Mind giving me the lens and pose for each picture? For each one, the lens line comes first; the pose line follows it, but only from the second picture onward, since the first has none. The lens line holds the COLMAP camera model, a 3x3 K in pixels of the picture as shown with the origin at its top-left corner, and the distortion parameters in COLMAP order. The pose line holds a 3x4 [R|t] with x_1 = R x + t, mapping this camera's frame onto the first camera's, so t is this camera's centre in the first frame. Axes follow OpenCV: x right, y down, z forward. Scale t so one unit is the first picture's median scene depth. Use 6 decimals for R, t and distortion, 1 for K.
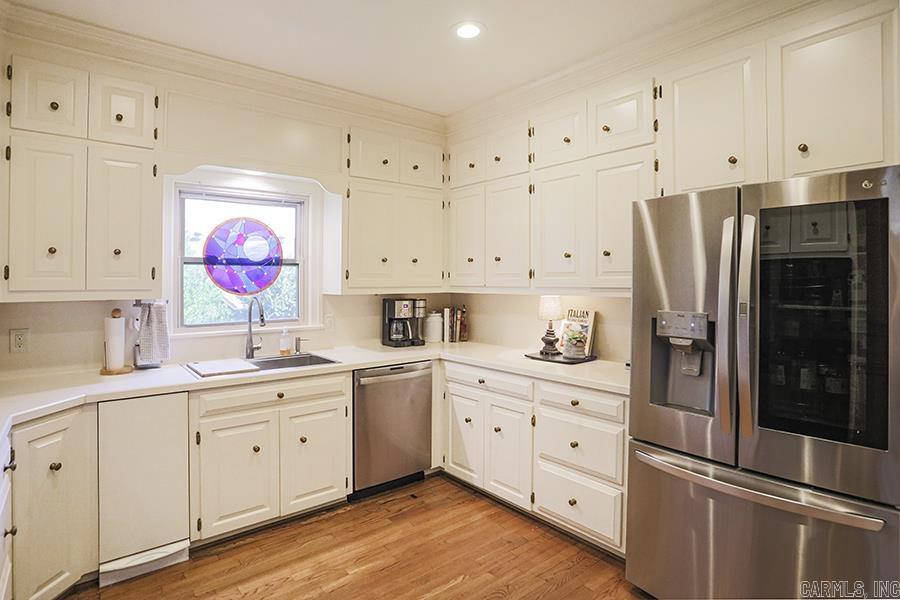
lens RADIAL K [[469.9, 0, 448.4], [0, 469.9, 275.9], [0, 0, 1]] dist [-0.031649, 0.001853]
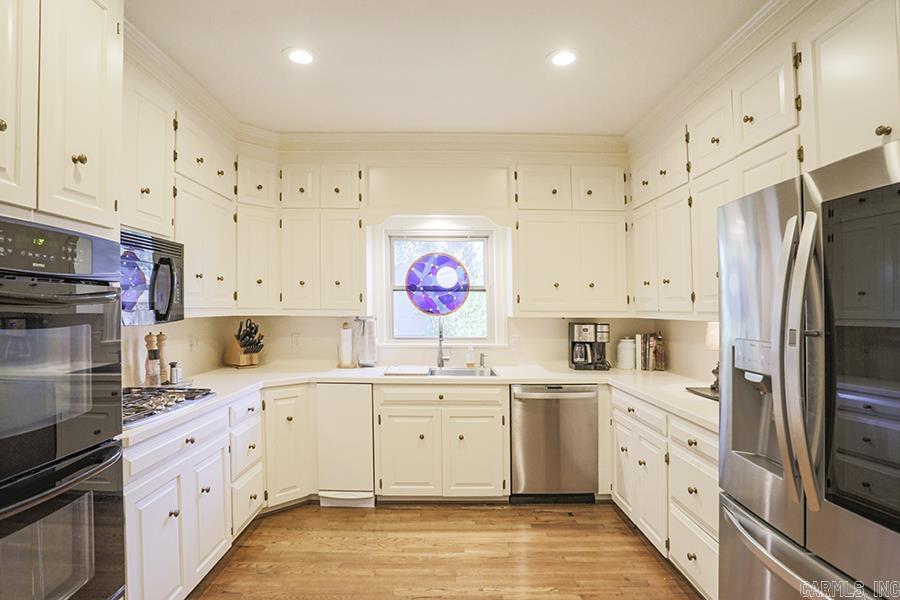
lens RADIAL K [[458.5, 0, 447.5], [0, 458.5, 299.9], [0, 0, 1]] dist [-0.073947, 0.001186]
pose [[0.795800, -0.003633, -0.605549, 0.322552], [-0.001469, 0.999967, -0.007930, 0.009333], [0.605558, 0.007200, 0.795769, 0.048666]]
